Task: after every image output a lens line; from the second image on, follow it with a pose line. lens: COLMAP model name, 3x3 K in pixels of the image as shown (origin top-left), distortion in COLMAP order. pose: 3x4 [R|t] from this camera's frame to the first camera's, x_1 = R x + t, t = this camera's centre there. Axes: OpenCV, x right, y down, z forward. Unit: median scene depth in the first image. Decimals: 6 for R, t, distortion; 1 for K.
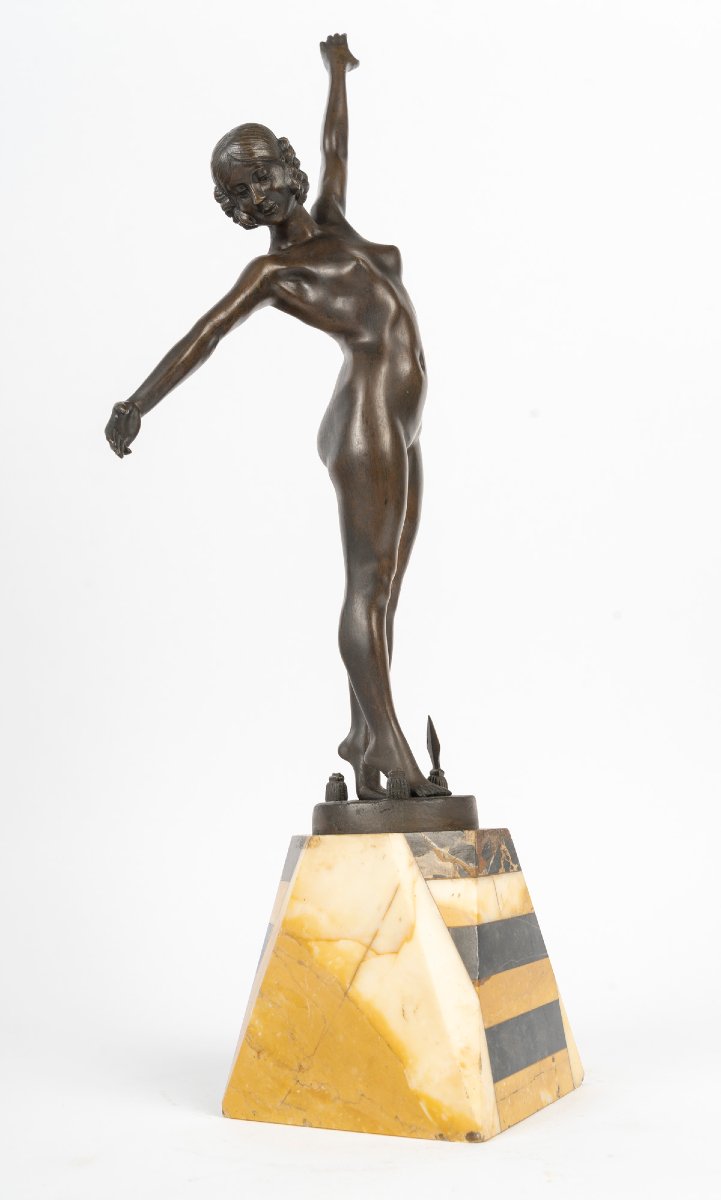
lens RADIAL K [[1334.2, 0, 338.7], [0, 1334.2, 594.9], [0, 0, 1]] dist [0.009271, 0.000000]
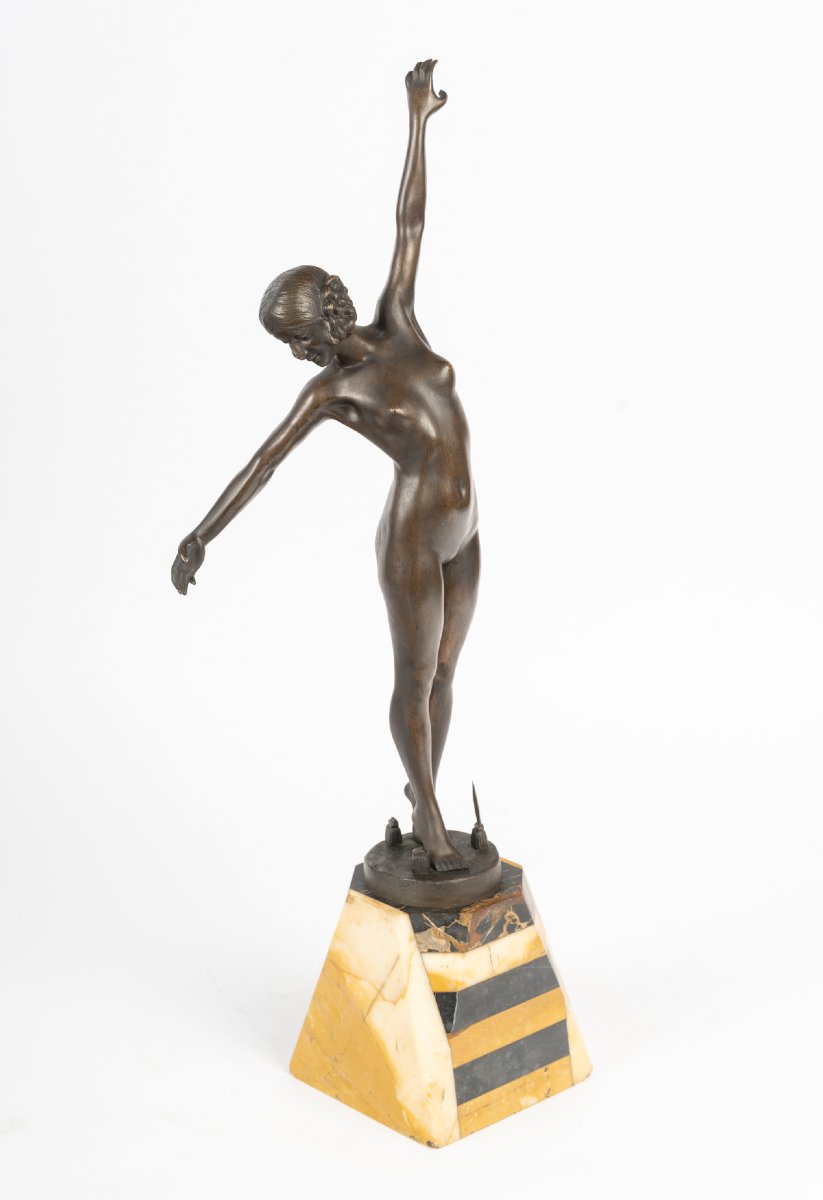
lens RADIAL K [[2763.4, 0, 404.9], [0, 2763.4, 610.9], [0, 0, 1]] dist [-0.009783, 0.000000]
pose [[0.949988, 0.105321, -0.293991, 0.778308], [0.039833, 0.892857, 0.448575, -1.236992], [0.309737, -0.437851, 0.844008, -1.056344]]
